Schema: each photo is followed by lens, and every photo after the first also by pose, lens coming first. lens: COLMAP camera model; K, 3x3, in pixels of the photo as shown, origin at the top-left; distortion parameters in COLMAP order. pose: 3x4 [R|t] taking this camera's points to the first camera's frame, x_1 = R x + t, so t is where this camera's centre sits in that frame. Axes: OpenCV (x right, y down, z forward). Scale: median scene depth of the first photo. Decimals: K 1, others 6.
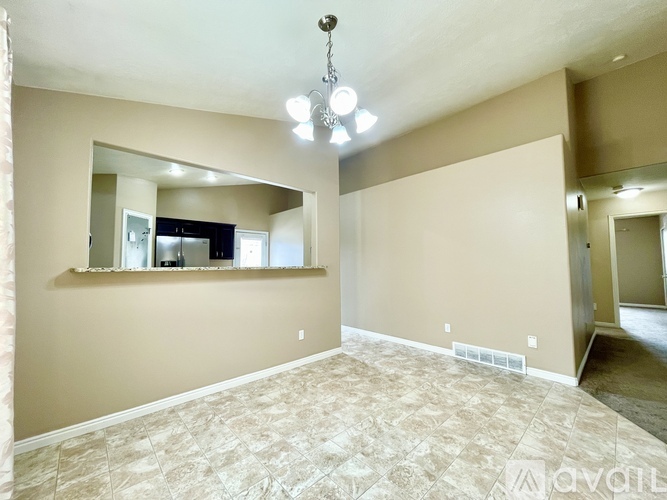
lens RADIAL K [[272.4, 0, 339.7], [0, 272.4, 254.1], [0, 0, 1]] dist [-0.002953, -0.000358]
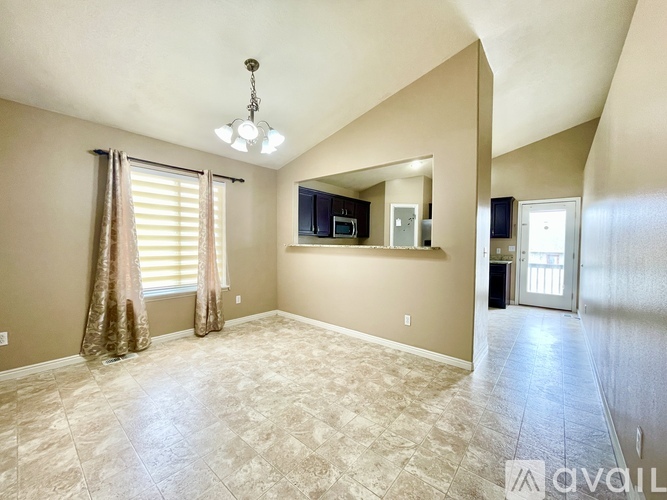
lens RADIAL K [[272.4, 0, 337.8], [0, 272.4, 255.6], [0, 0, 1]] dist [-0.002953, -0.000358]
pose [[0.117286, 0.062466, -0.991132, 0.898506], [0.029043, 0.997377, 0.066296, 0.003431], [0.992673, -0.036561, 0.115165, 0.789879]]
